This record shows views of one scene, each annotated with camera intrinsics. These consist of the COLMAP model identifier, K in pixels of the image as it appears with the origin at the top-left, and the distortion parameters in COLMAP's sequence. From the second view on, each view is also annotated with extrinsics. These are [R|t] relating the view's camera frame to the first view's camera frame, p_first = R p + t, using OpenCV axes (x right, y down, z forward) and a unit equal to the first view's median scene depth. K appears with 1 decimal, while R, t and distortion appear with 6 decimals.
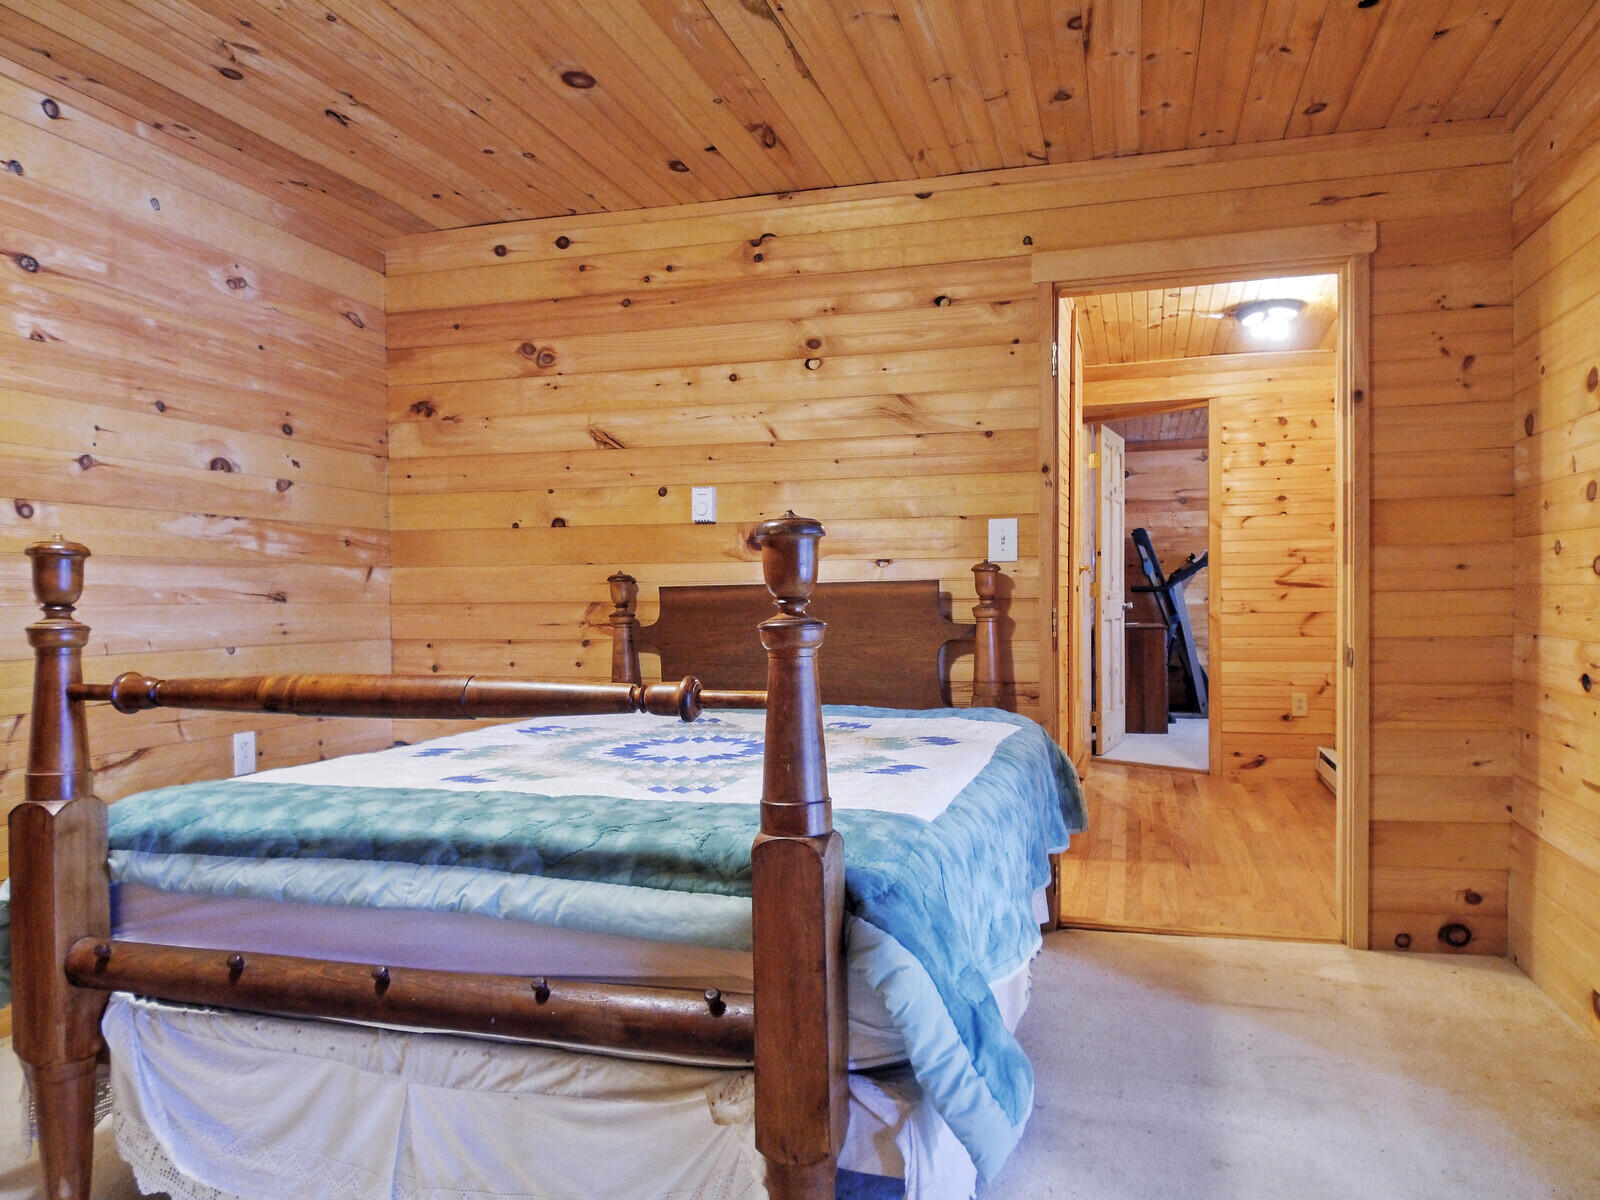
lens RADIAL K [[1148.8, 0, 803.4], [0, 1148.8, 623.9], [0, 0, 1]] dist [-0.009355, -0.008291]
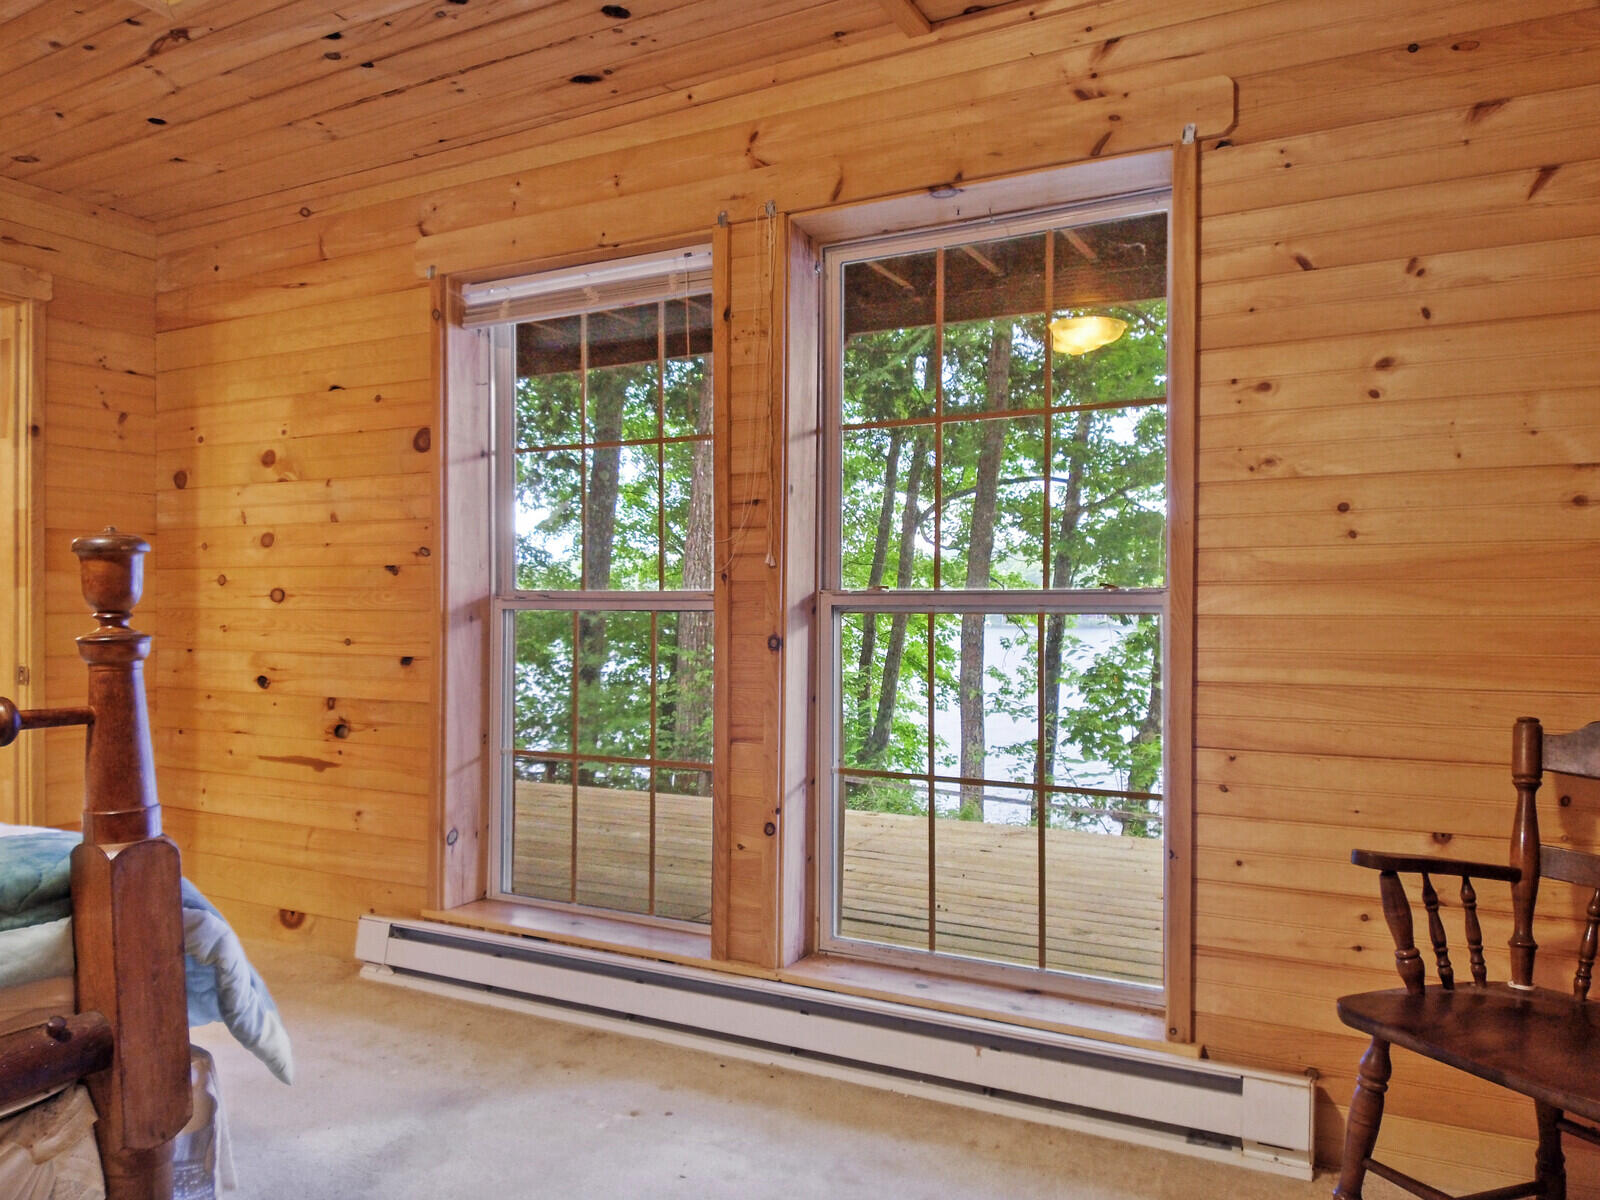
lens RADIAL K [[1148.8, 0, 801.4], [0, 1148.8, 605.8], [0, 0, 1]] dist [-0.009355, -0.008291]
pose [[0.212963, 0.014299, 0.976956, -0.444911], [0.022129, 0.999566, -0.019453, 0.001543], [-0.976810, 0.025762, 0.212554, 0.084590]]
